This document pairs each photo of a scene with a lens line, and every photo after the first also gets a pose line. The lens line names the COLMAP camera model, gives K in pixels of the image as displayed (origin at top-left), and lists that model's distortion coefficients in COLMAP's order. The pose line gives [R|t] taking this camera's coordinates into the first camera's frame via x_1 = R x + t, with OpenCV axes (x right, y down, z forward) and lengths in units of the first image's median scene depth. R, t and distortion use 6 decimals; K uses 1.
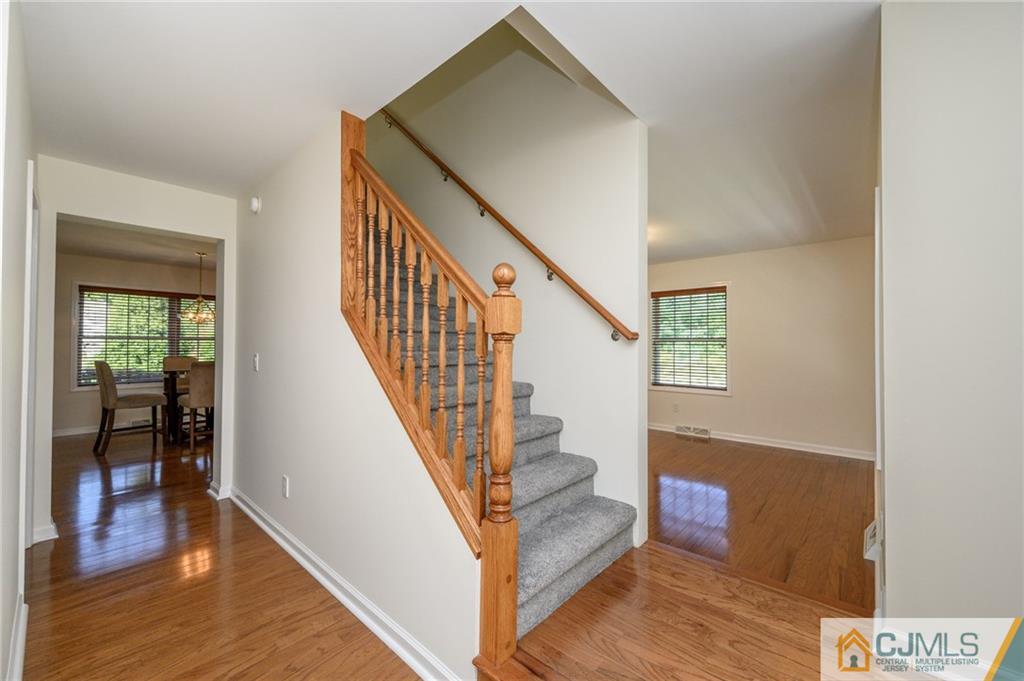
lens RADIAL K [[403.6, 0, 512.3], [0, 403.6, 338.7], [0, 0, 1]] dist [-0.002102, 0.001274]
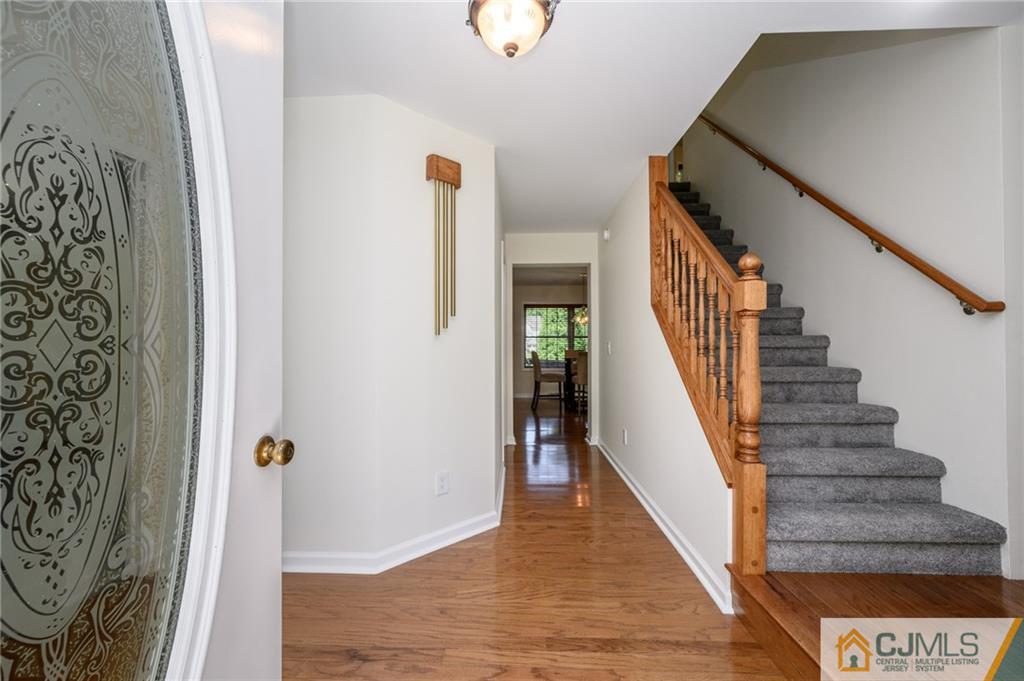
lens RADIAL K [[403.6, 0, 508.4], [0, 403.6, 340.6], [0, 0, 1]] dist [-0.002102, 0.001274]
pose [[0.646923, -0.015373, -0.762401, 0.202305], [0.017967, 0.999826, -0.004915, 0.032963], [0.762344, -0.010519, 0.647087, -0.162773]]
